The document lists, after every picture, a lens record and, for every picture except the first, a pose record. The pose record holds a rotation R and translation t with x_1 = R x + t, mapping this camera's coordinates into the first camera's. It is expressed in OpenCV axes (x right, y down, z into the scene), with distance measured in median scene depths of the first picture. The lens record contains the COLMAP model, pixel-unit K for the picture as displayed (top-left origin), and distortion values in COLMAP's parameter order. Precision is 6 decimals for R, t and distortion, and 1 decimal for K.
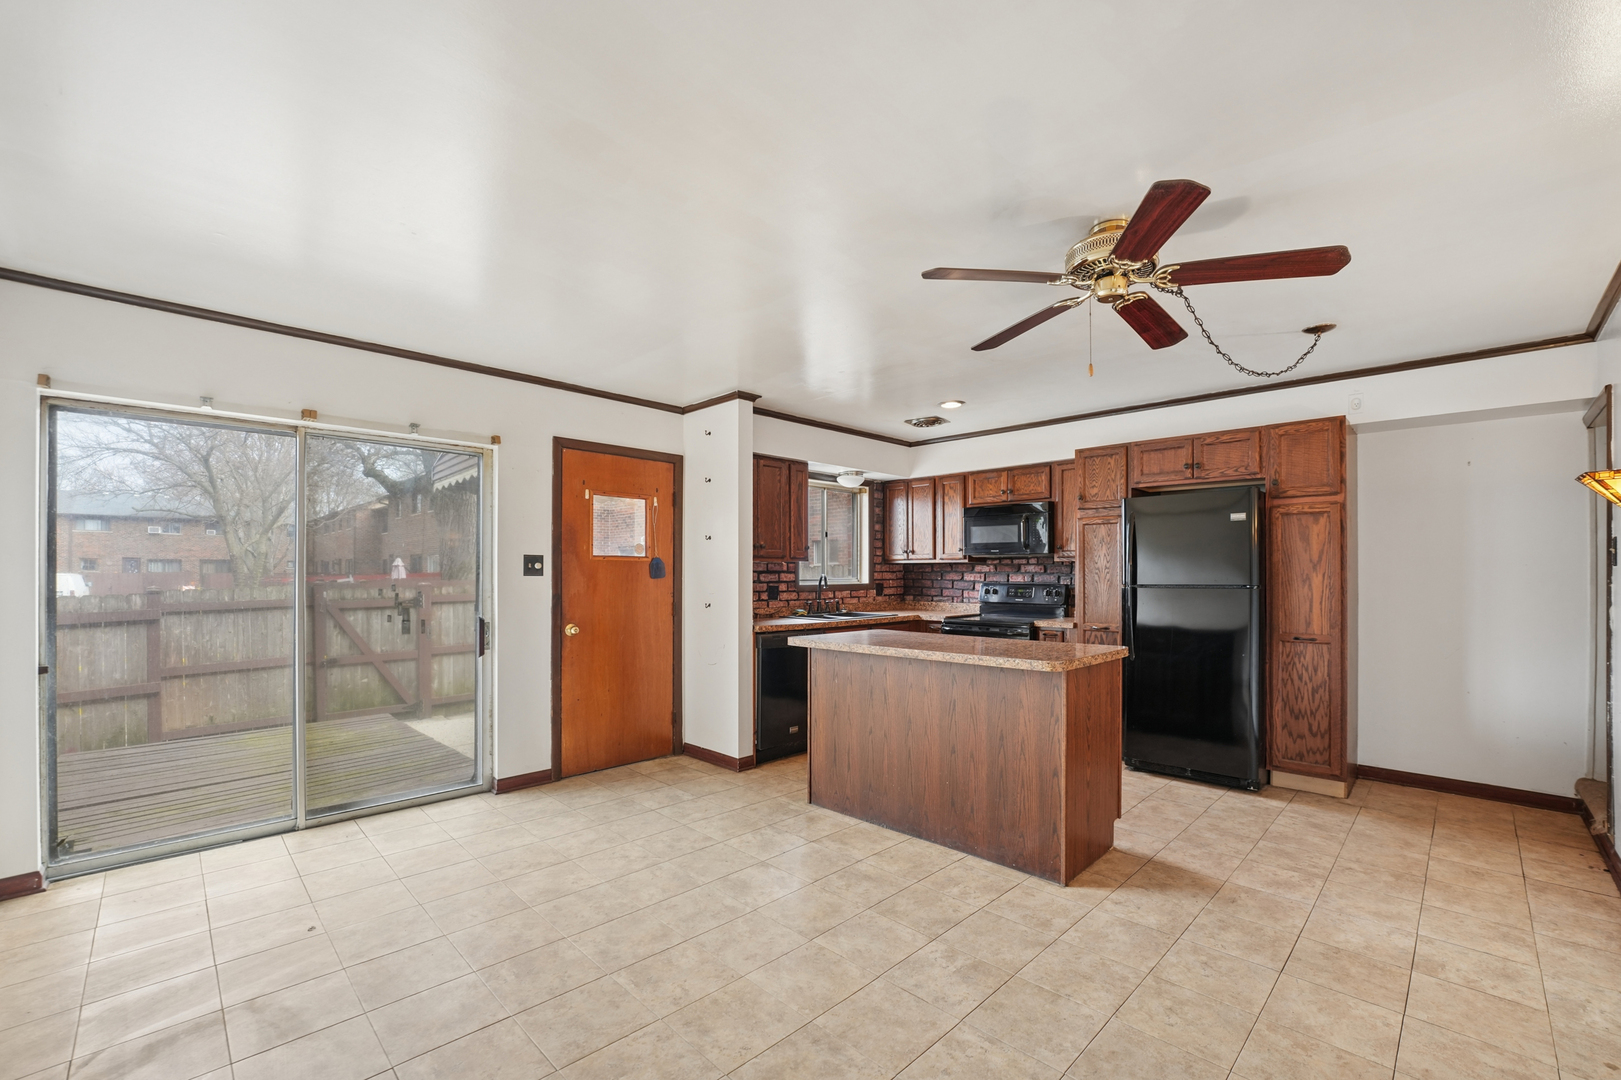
lens RADIAL K [[671.0, 0, 812.0], [0, 671.0, 574.8], [0, 0, 1]] dist [-0.024377, 0.000435]
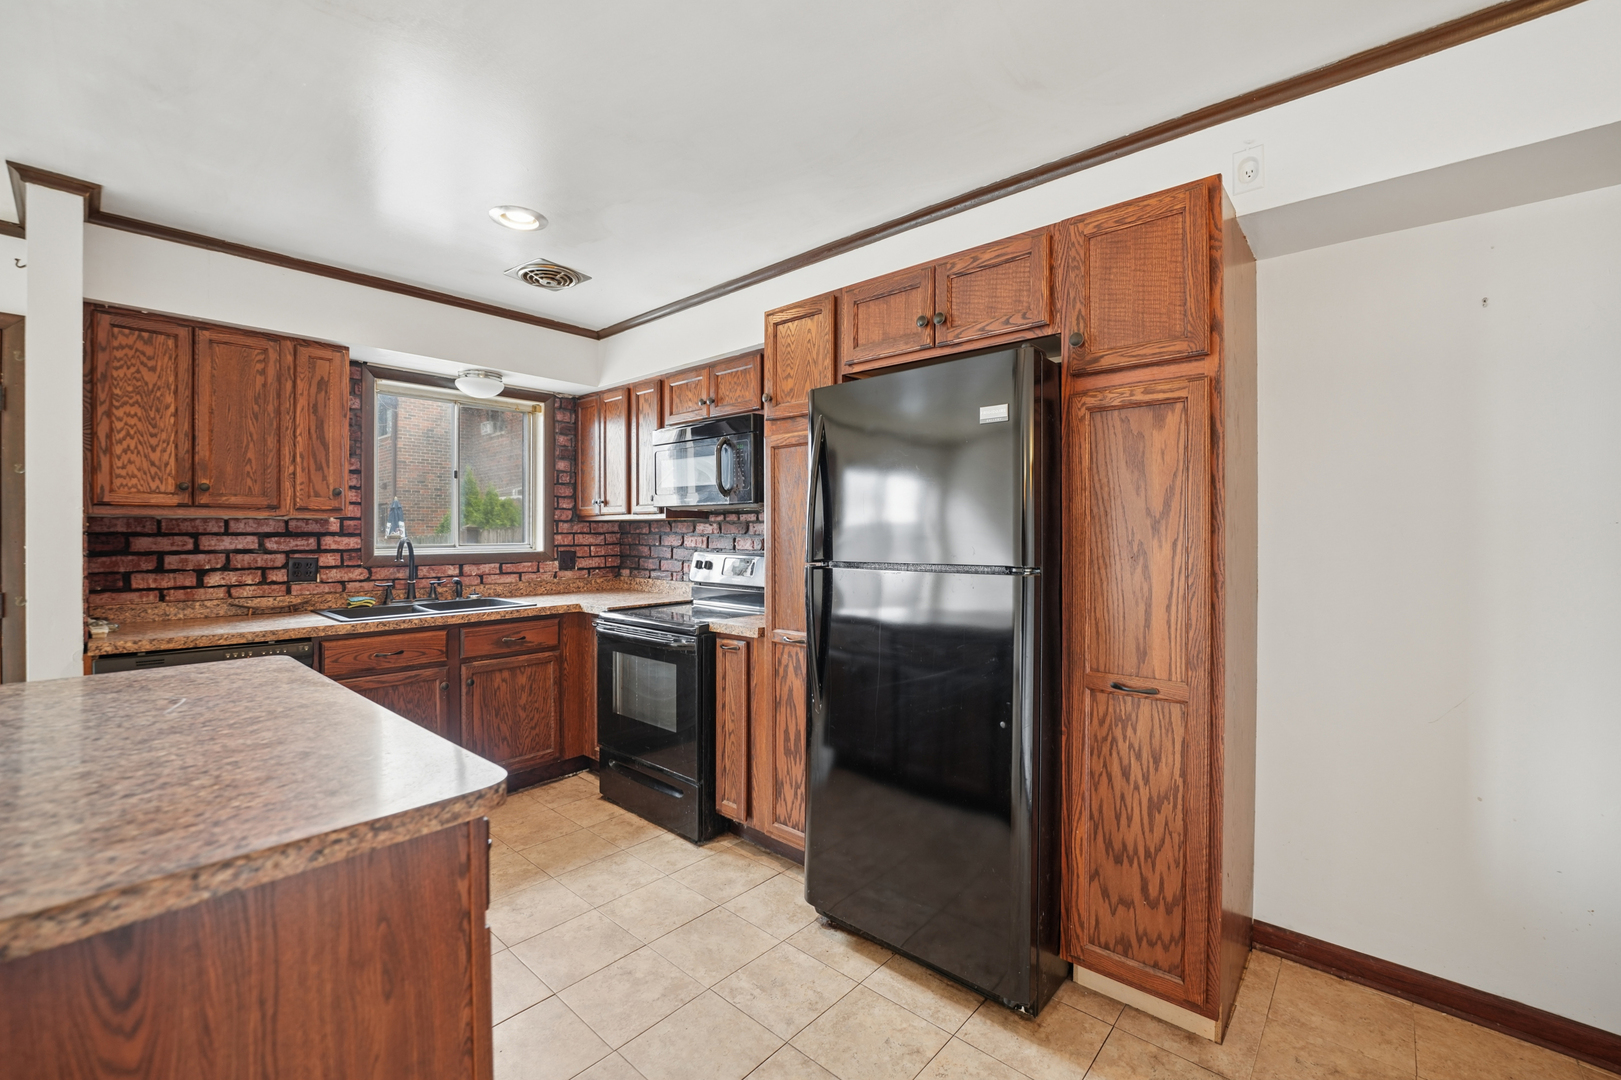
lens RADIAL K [[658.7, 0, 810.5], [0, 658.7, 540.0], [0, 0, 1]] dist [-0.021237, 0.000416]
pose [[0.998165, 0.000140, 0.060558, 0.429943], [-0.000655, 0.999964, 0.008480, -0.005376], [-0.060554, -0.008504, 0.998129, 0.493895]]
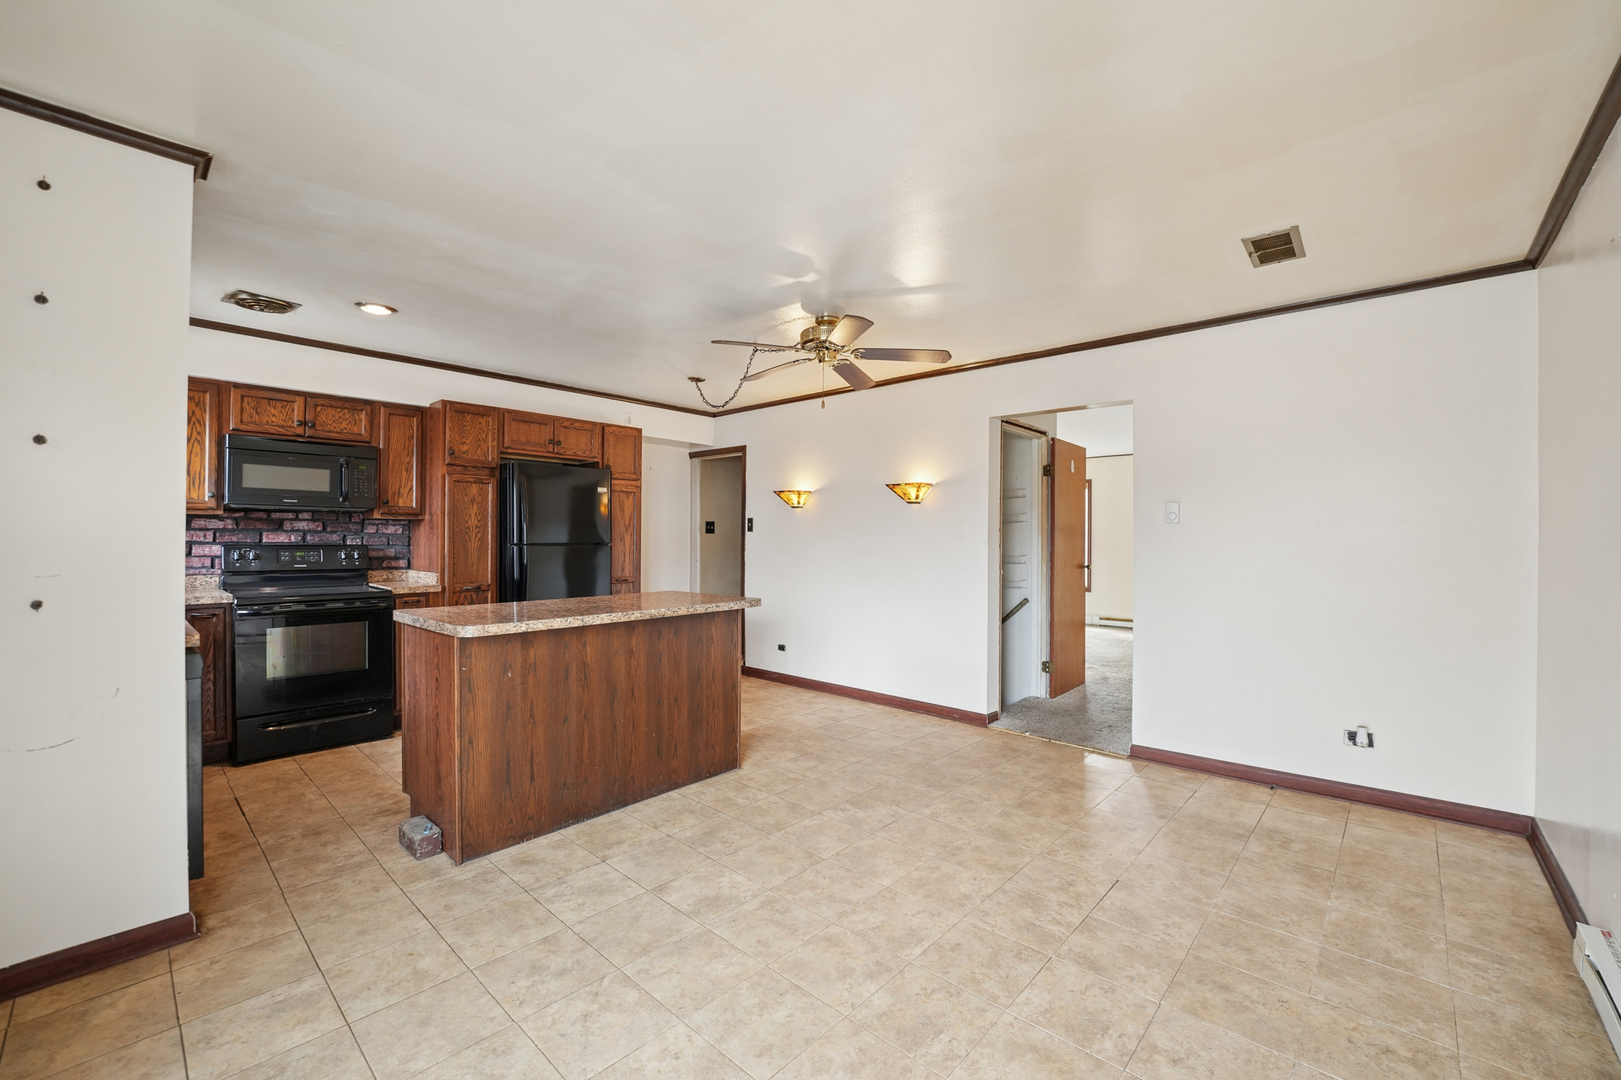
lens RADIAL K [[658.7, 0, 810.5], [0, 658.7, 540.0], [0, 0, 1]] dist [-0.021237, 0.000416]
pose [[-0.043739, -0.004417, 0.999033, -0.581670], [-0.004741, 0.999980, 0.004214, 0.002290], [-0.999032, -0.004552, -0.043759, 0.566303]]
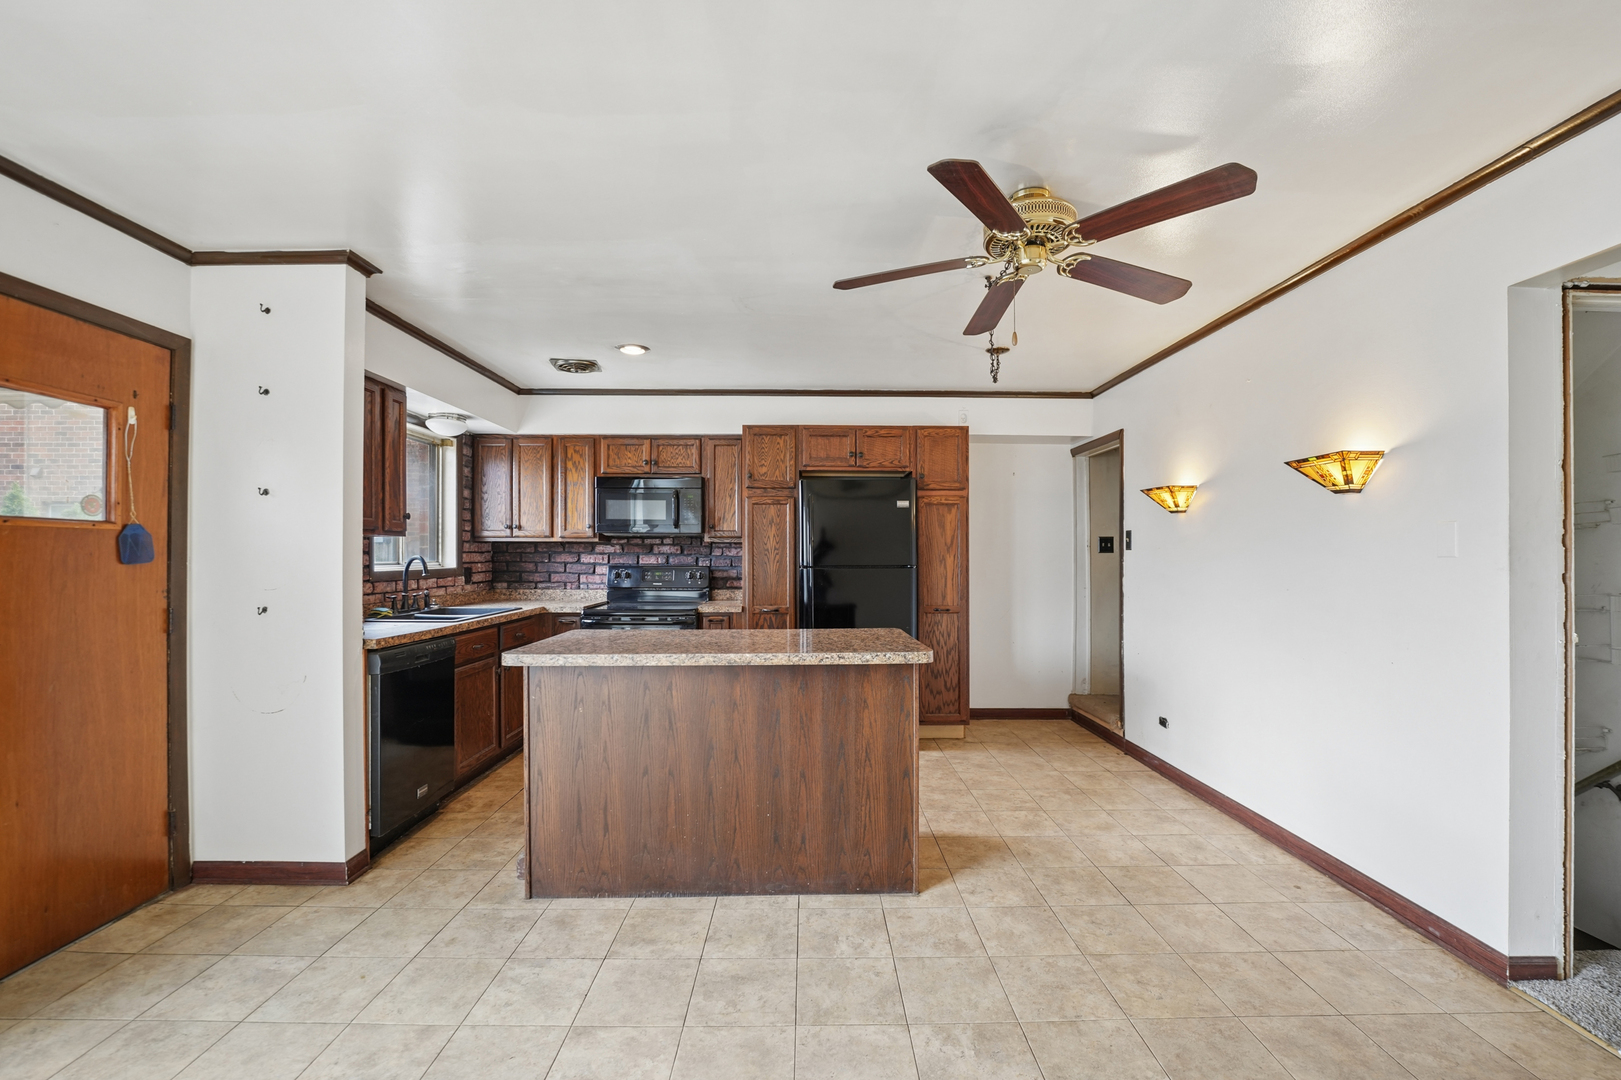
lens RADIAL K [[667.5, 0, 811.7], [0, 667.5, 552.1], [0, 0, 1]] dist [-0.025001, 0.000620]
pose [[0.699163, 0.003424, 0.714954, -0.235258], [0.000844, 0.999984, -0.005614, -0.000347], [-0.714962, 0.004529, 0.699149, 0.283967]]
